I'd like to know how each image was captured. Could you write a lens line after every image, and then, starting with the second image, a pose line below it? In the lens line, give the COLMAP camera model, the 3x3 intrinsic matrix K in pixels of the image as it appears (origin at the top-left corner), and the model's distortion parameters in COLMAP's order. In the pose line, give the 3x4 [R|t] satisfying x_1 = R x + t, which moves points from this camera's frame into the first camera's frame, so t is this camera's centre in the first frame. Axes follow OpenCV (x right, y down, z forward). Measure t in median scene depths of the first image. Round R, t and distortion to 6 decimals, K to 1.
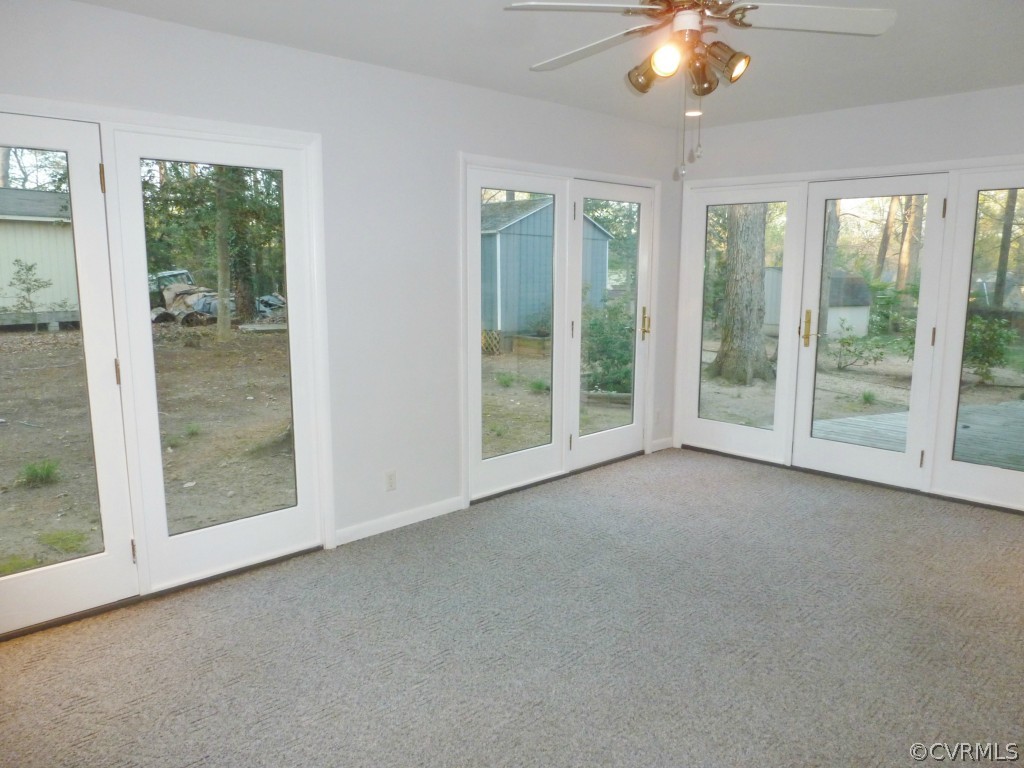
lens RADIAL K [[724.6, 0, 510.6], [0, 724.6, 387.8], [0, 0, 1]] dist [-0.060504, 0.004896]
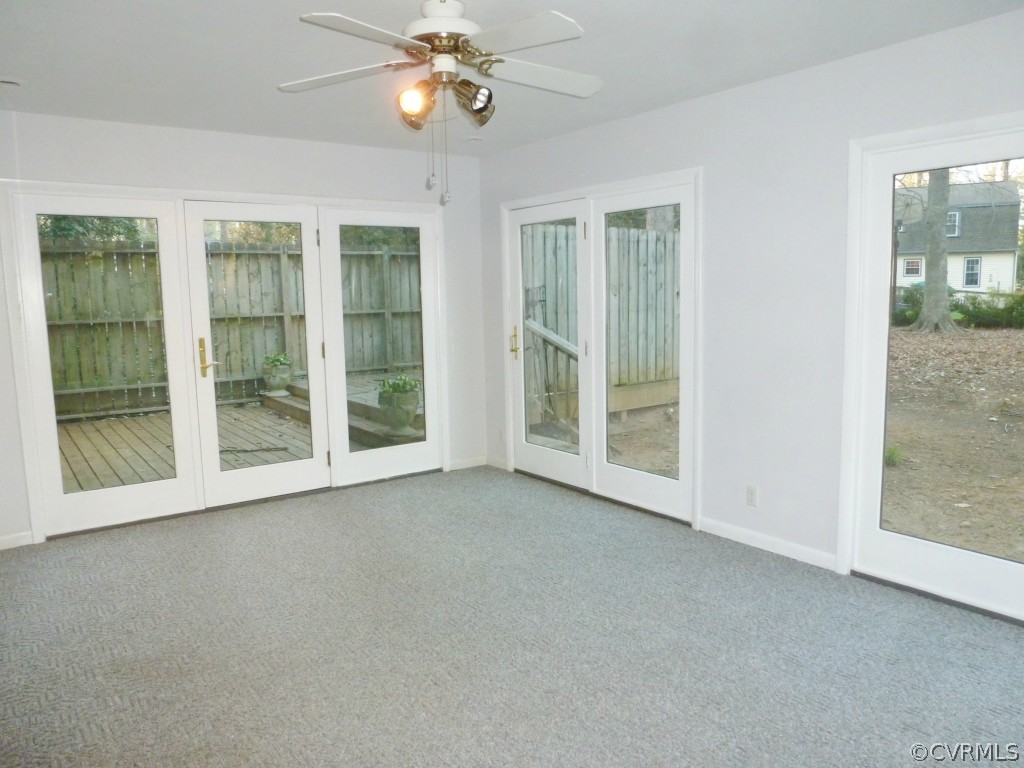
lens RADIAL K [[724.6, 0, 510.2], [0, 724.6, 378.0], [0, 0, 1]] dist [-0.060504, 0.004896]
pose [[-0.123087, 0.123817, -0.984641, 0.855053], [-0.141163, 0.979913, 0.140869, -0.124976], [0.982305, 0.156334, -0.103136, 0.787554]]
